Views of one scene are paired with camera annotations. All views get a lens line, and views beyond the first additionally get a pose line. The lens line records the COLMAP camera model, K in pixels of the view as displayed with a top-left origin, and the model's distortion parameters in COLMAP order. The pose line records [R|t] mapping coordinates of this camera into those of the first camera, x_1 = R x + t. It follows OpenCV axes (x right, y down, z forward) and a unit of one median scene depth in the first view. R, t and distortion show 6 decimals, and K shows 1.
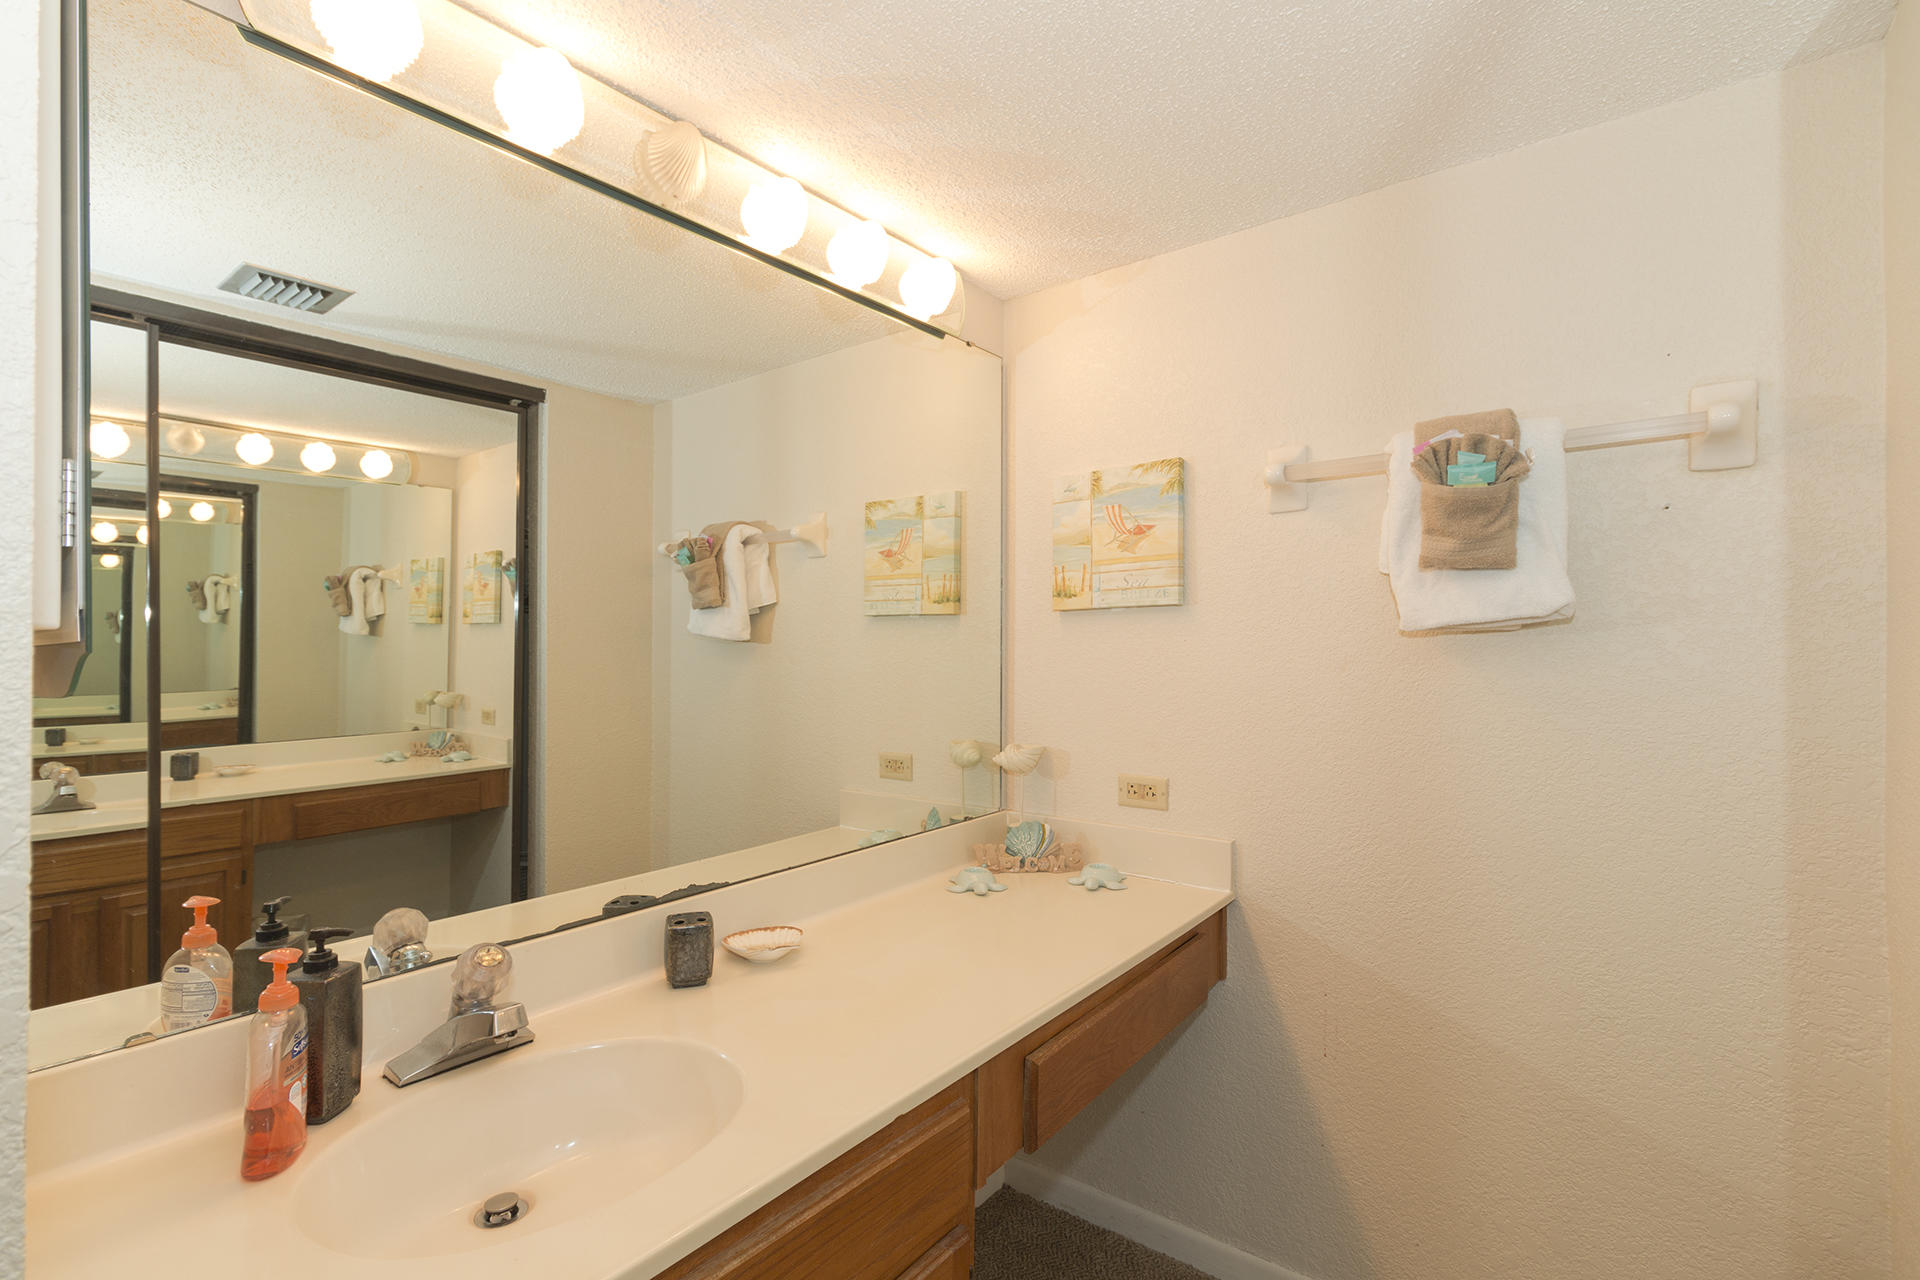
lens RADIAL K [[887.3, 0, 961.1], [0, 887.3, 648.6], [0, 0, 1]] dist [0.000279, 0.000496]
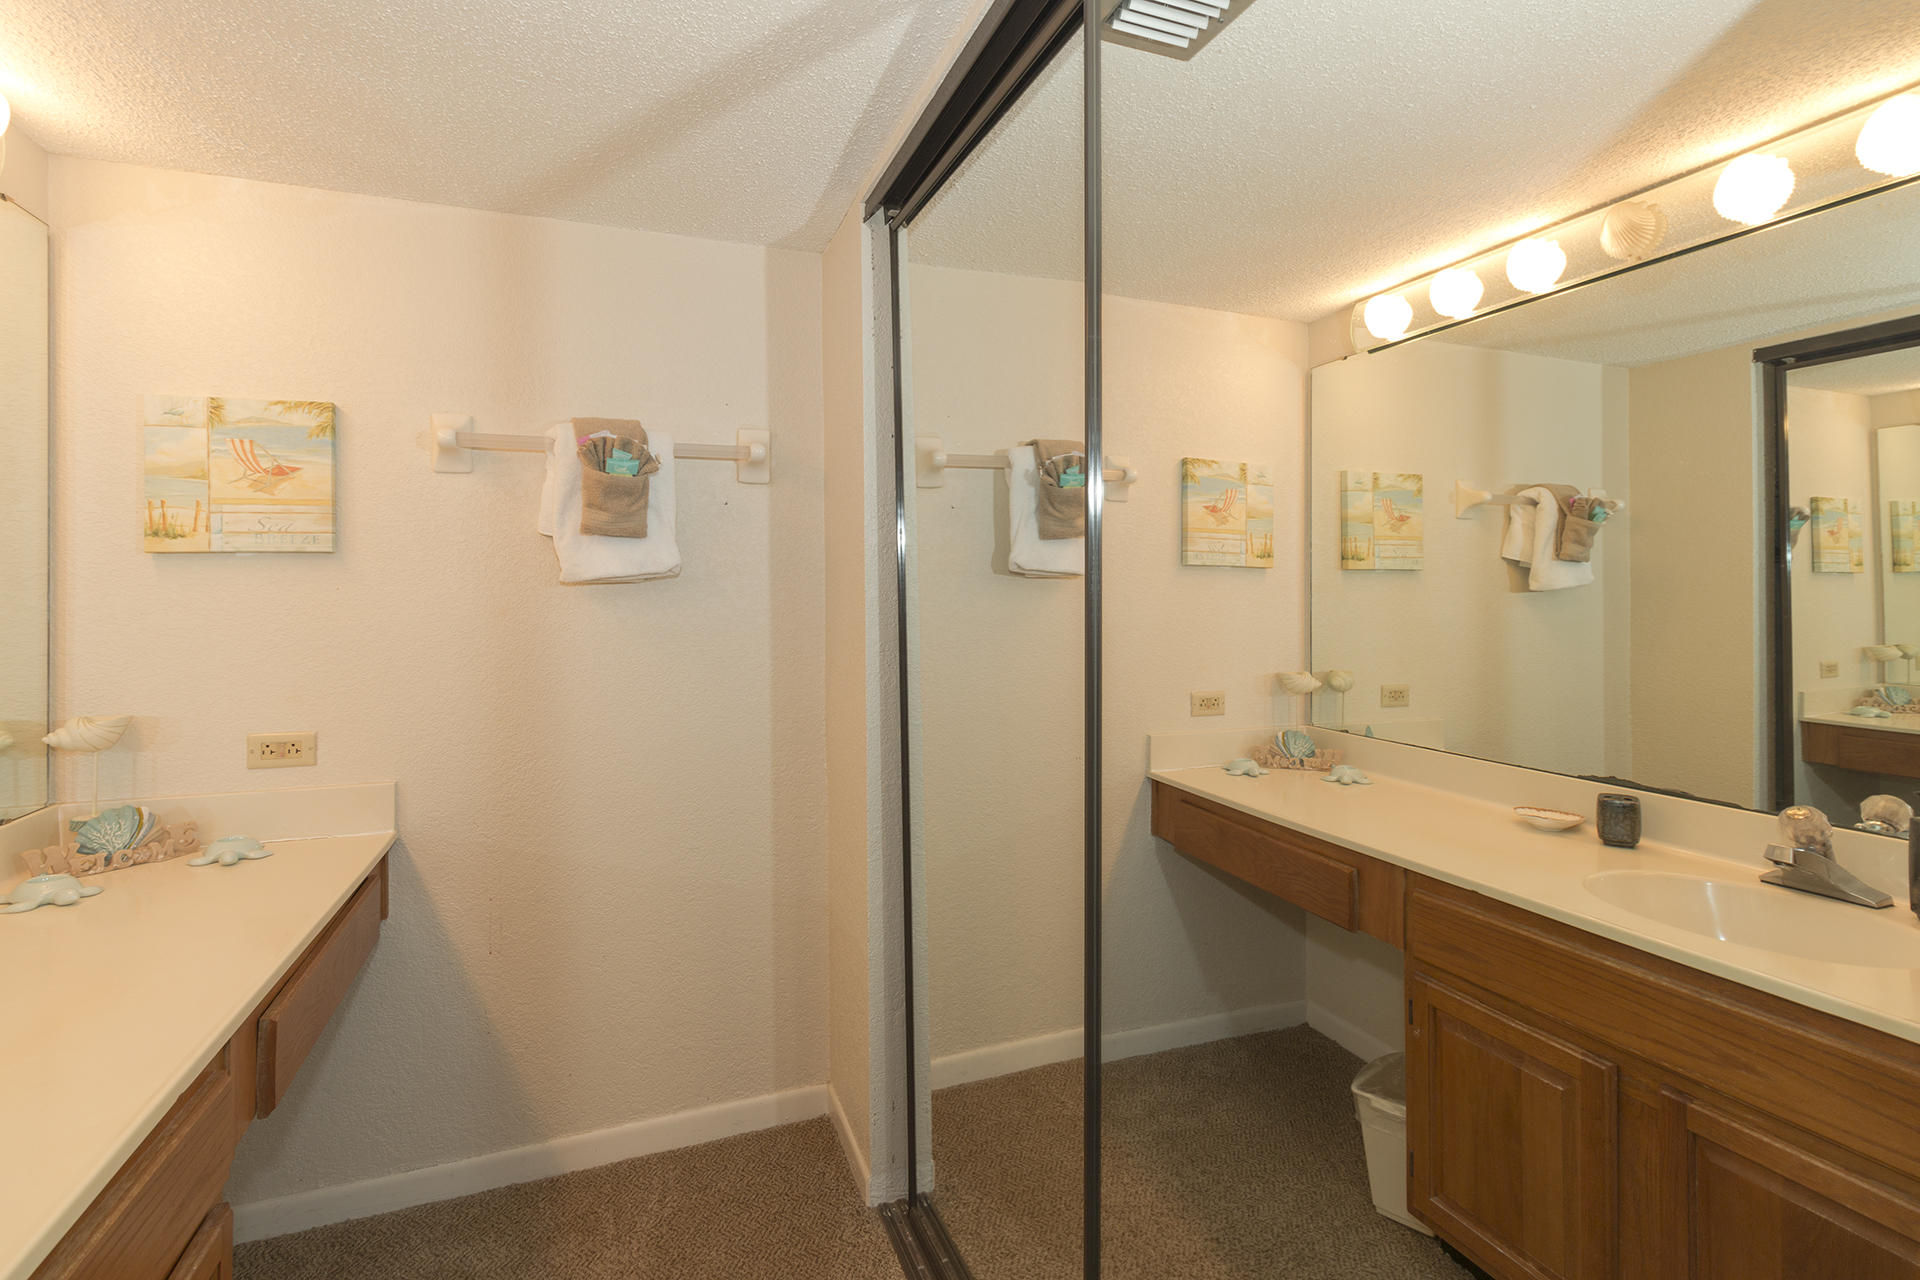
lens RADIAL K [[893.2, 0, 959.1], [0, 893.2, 598.9], [0, 0, 1]] dist [-0.000019, 0.000589]
pose [[0.507617, -0.001195, 0.861582, -0.253106], [0.006070, 0.999979, -0.002189, 0.008312], [-0.861562, 0.006341, 0.507613, -0.098655]]
